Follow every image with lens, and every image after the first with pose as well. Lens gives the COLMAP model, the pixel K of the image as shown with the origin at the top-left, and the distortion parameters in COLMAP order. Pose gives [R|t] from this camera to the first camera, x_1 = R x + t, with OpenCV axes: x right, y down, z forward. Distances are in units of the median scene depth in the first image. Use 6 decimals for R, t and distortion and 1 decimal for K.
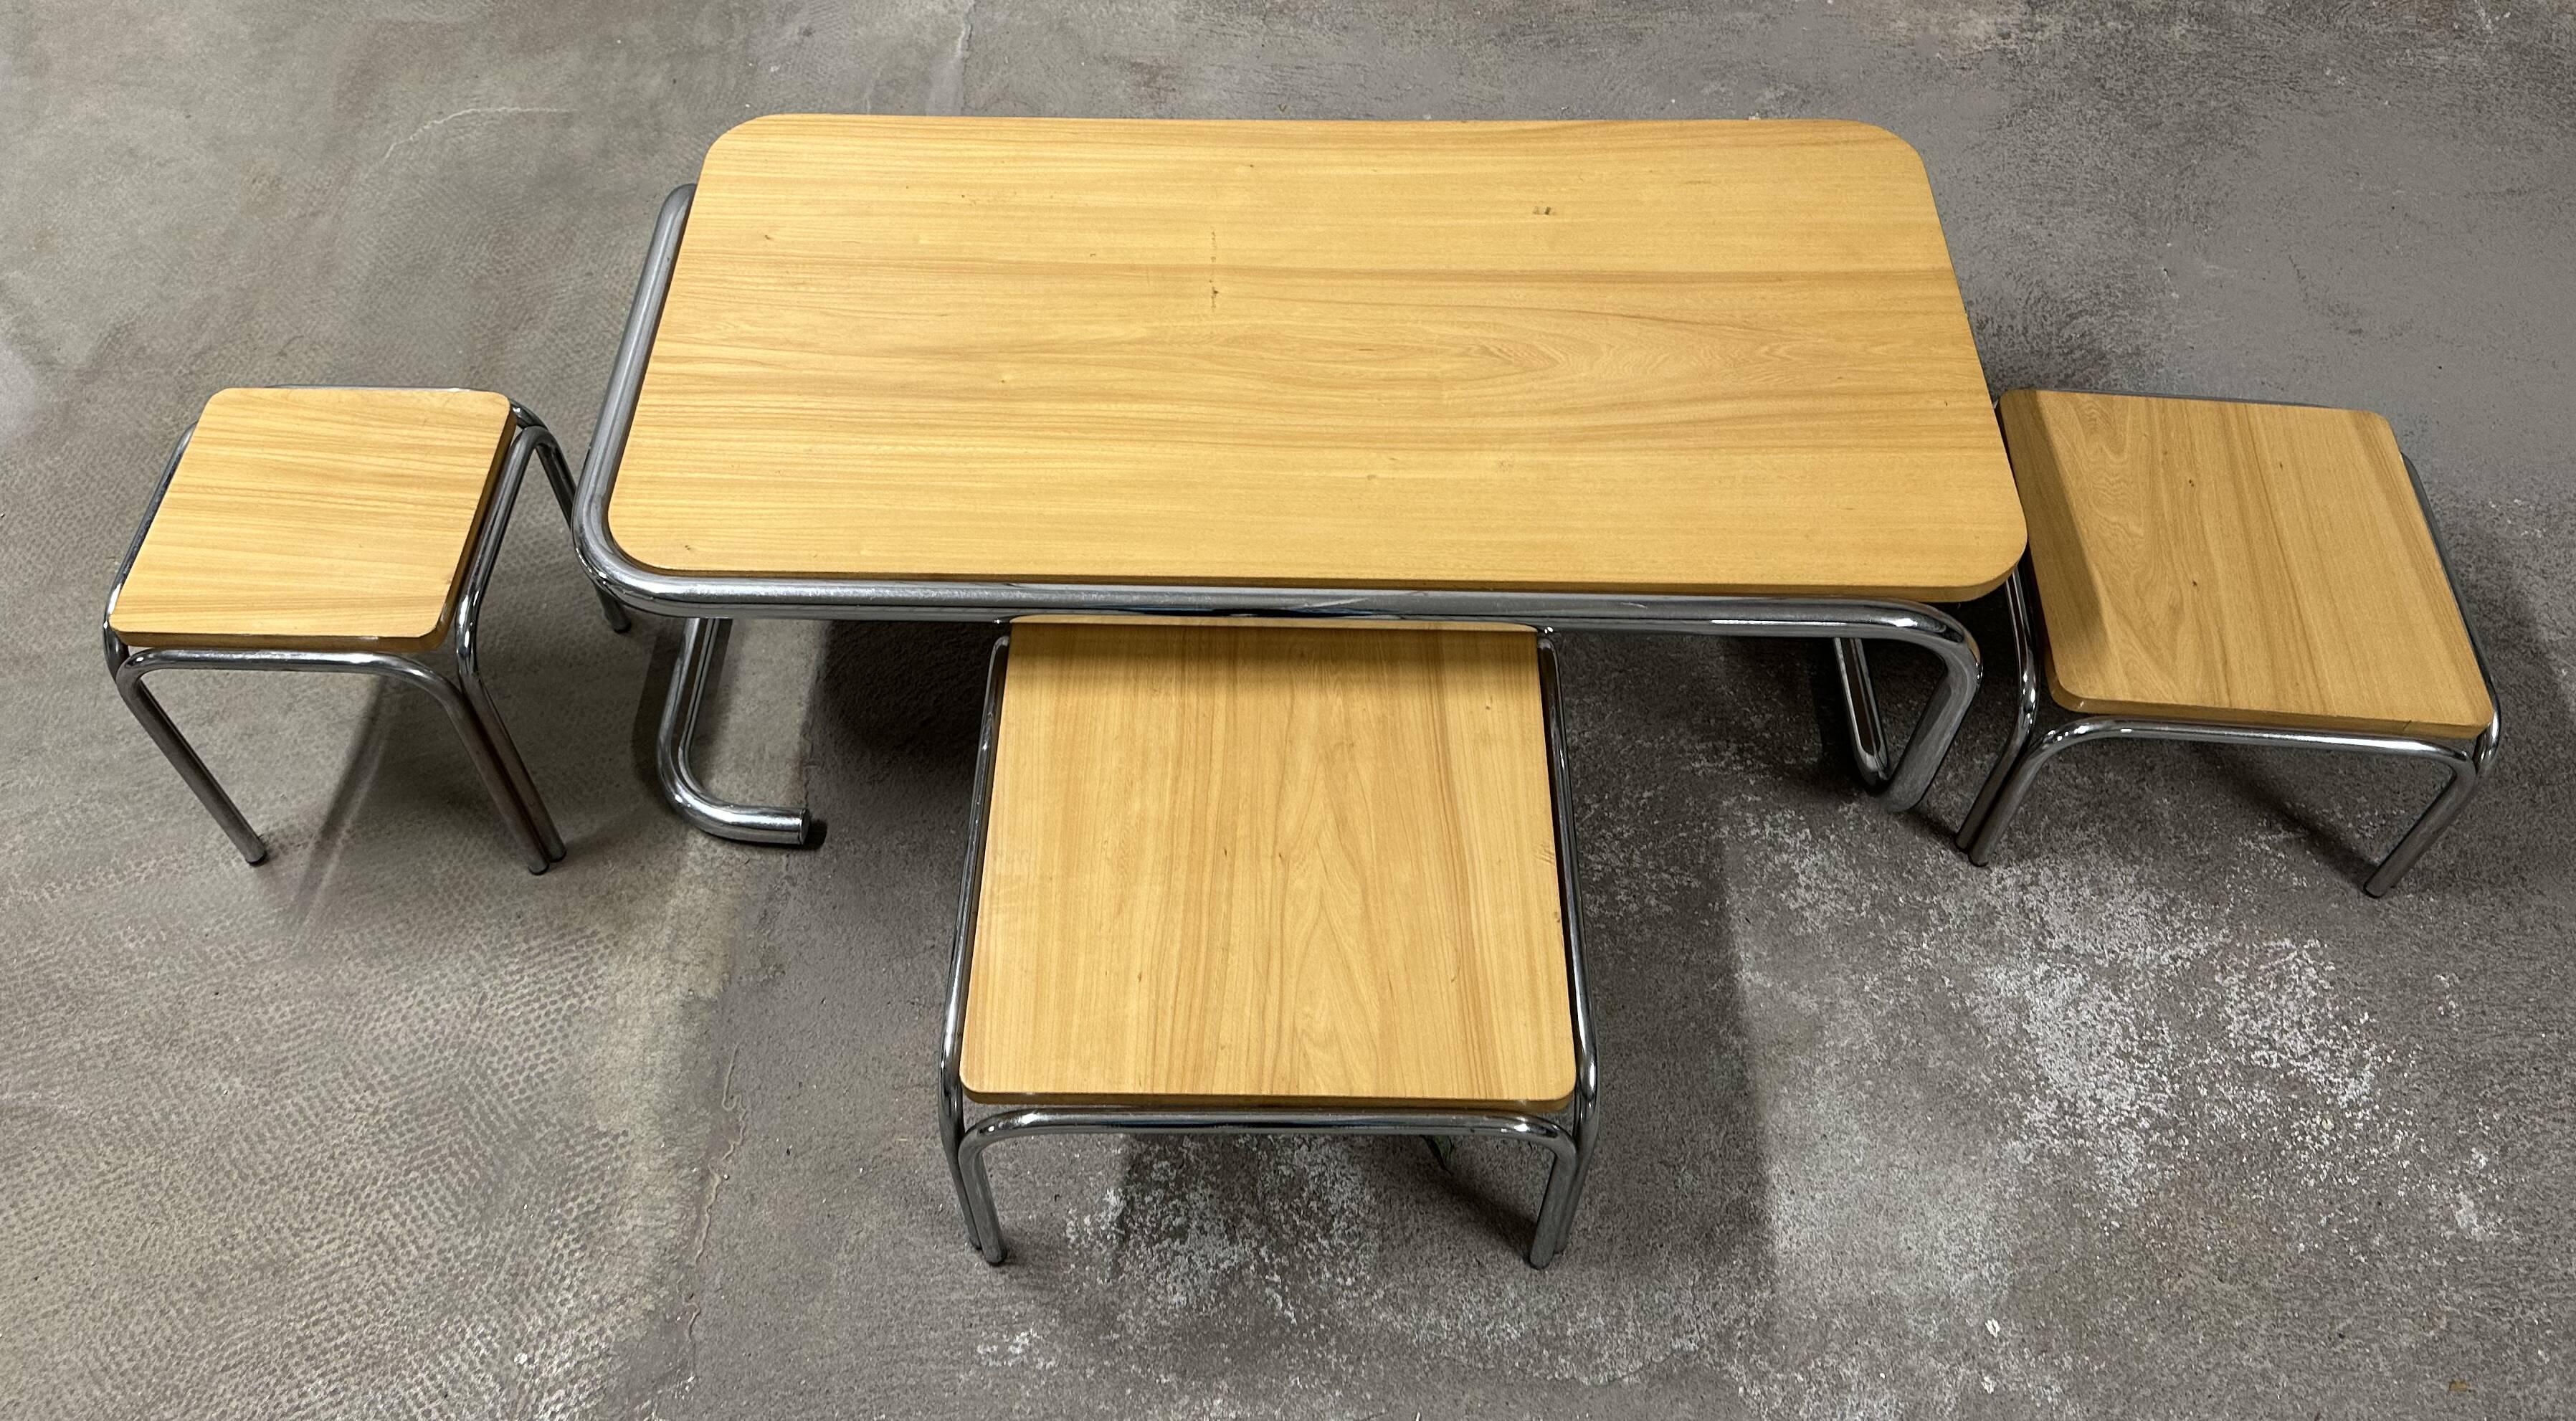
lens RADIAL K [[2260.4, 0, 1215.7], [0, 2260.4, 453.6], [0, 0, 1]] dist [0.013156, -0.019700]
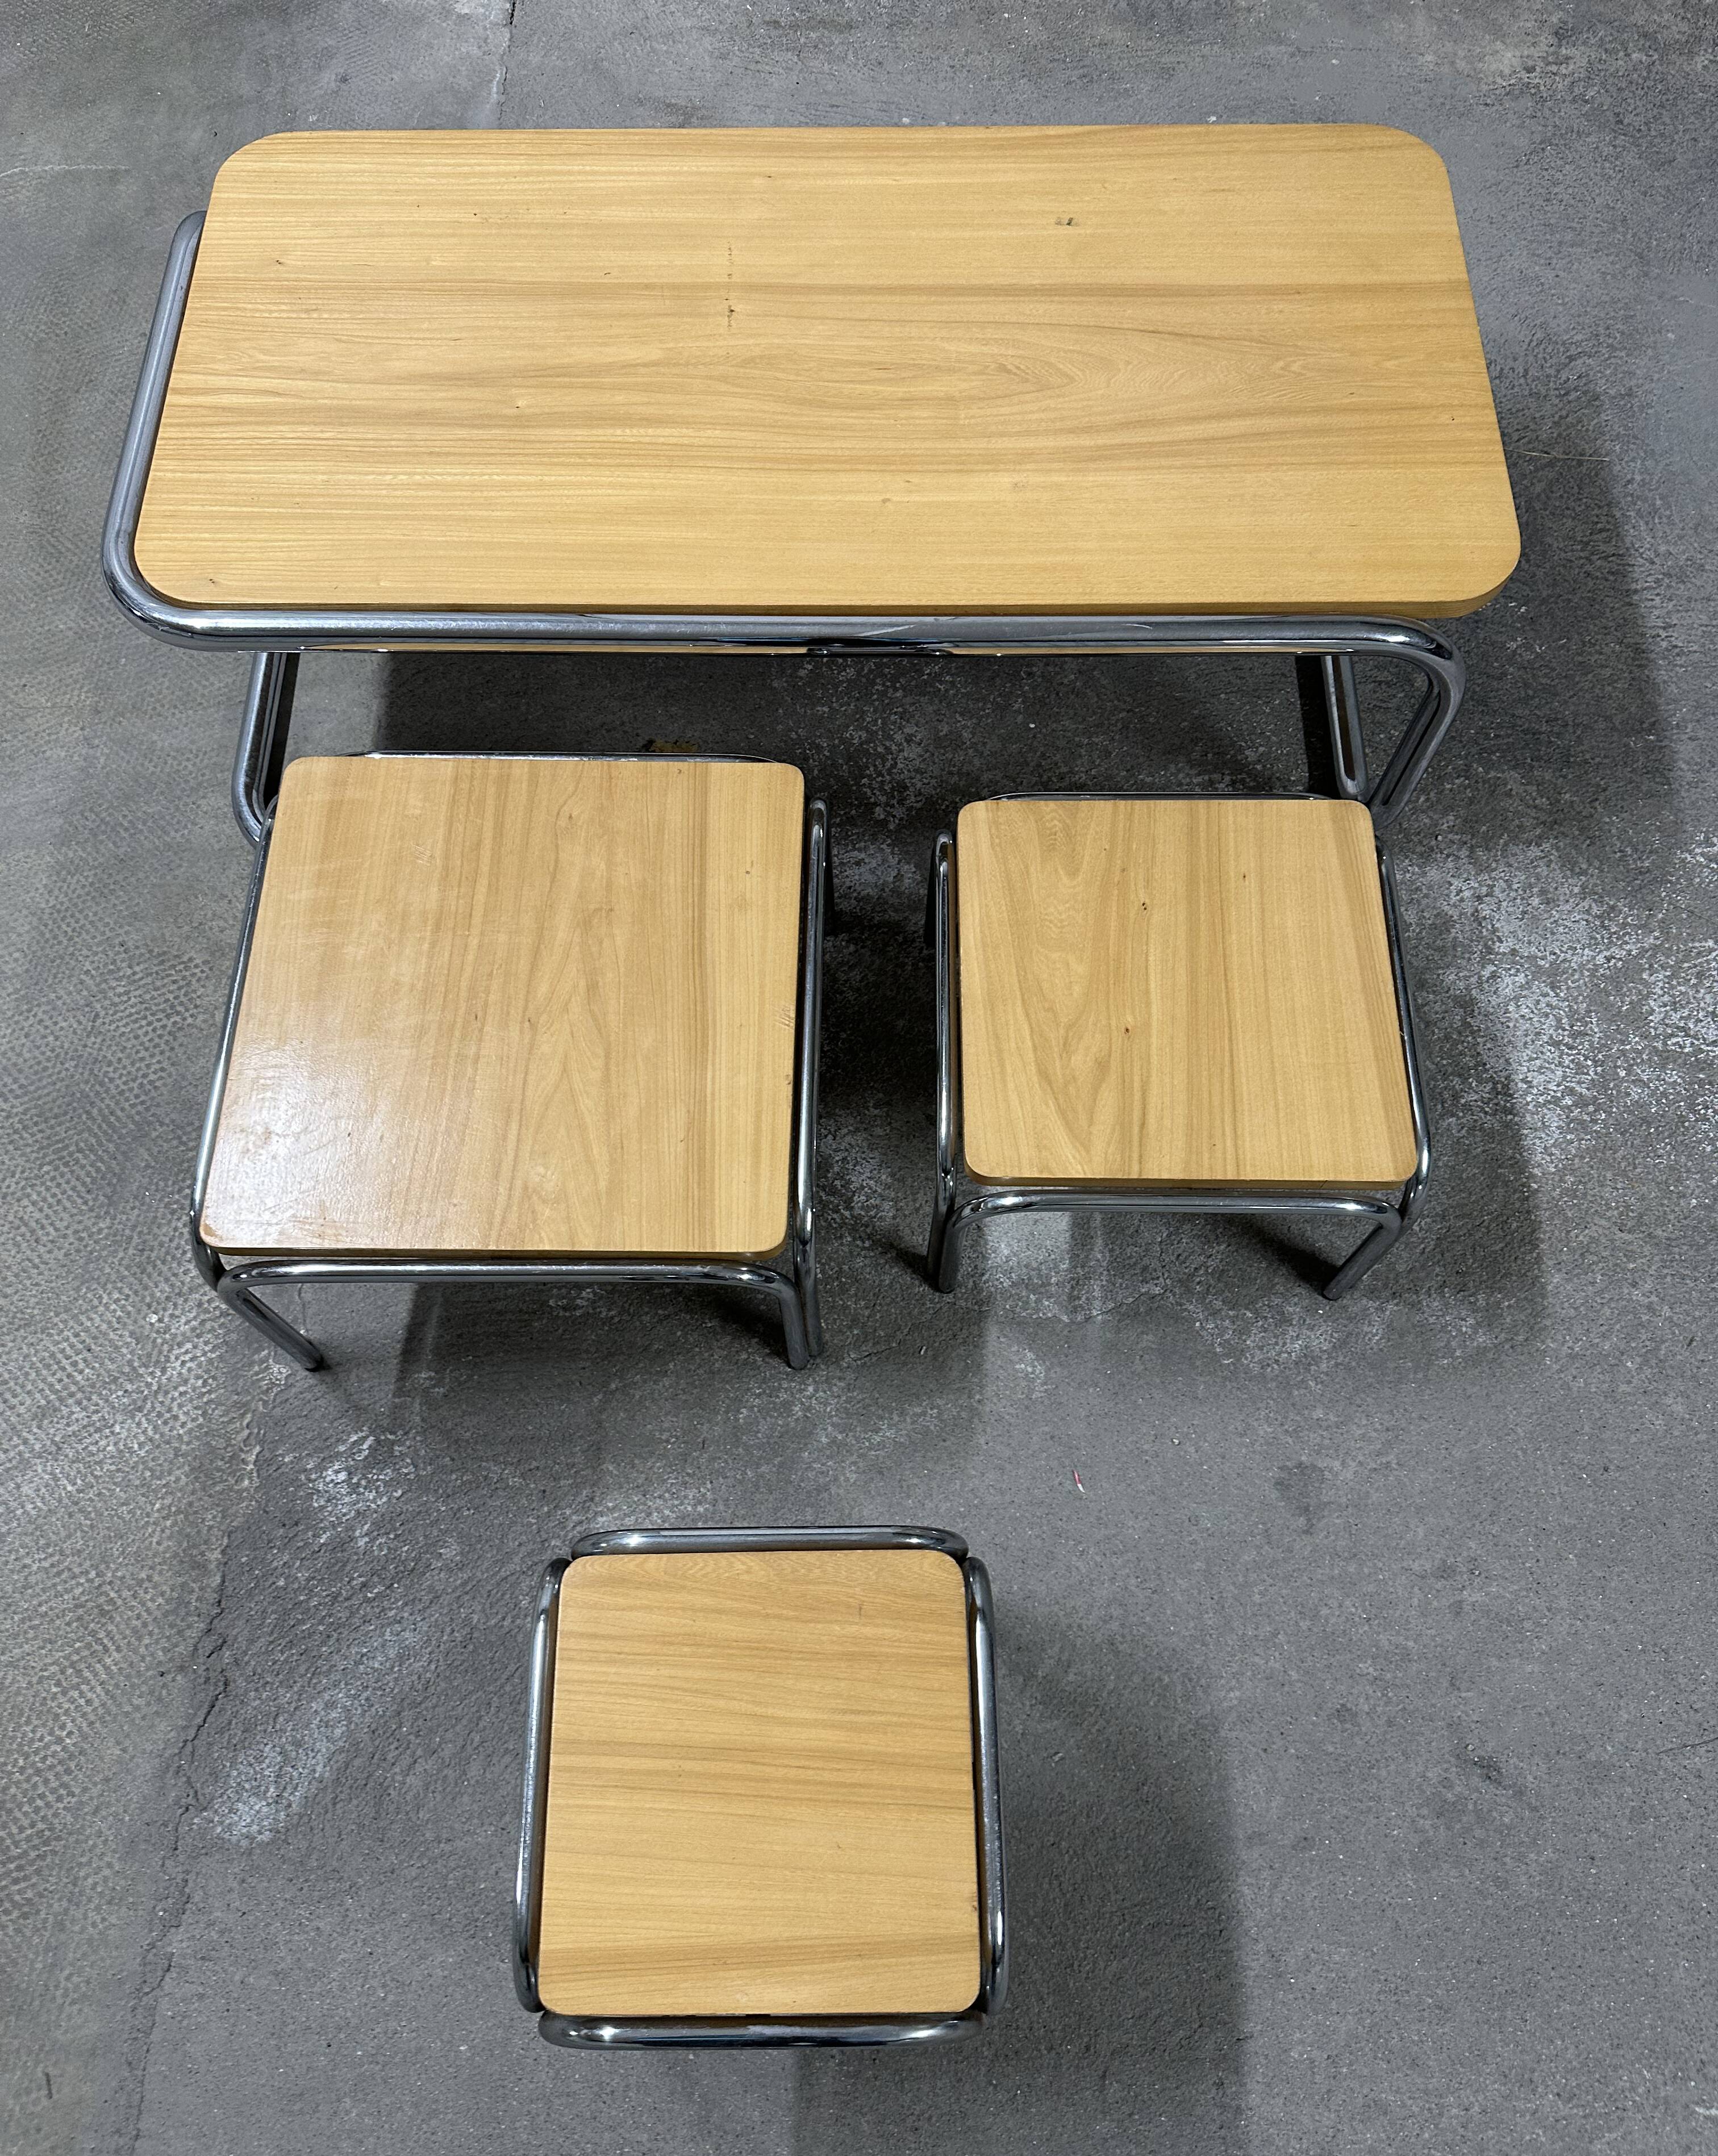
lens RADIAL K [[1742.6, 0, 825.3], [0, 1742.6, 1168.2], [0, 0, 1]] dist [0.015173, -0.024296]
pose [[0.999858, -0.016065, 0.005177, 0.031876], [0.013594, 0.948275, 0.317158, 0.043638], [-0.010005, -0.317043, 0.948359, 0.158379]]
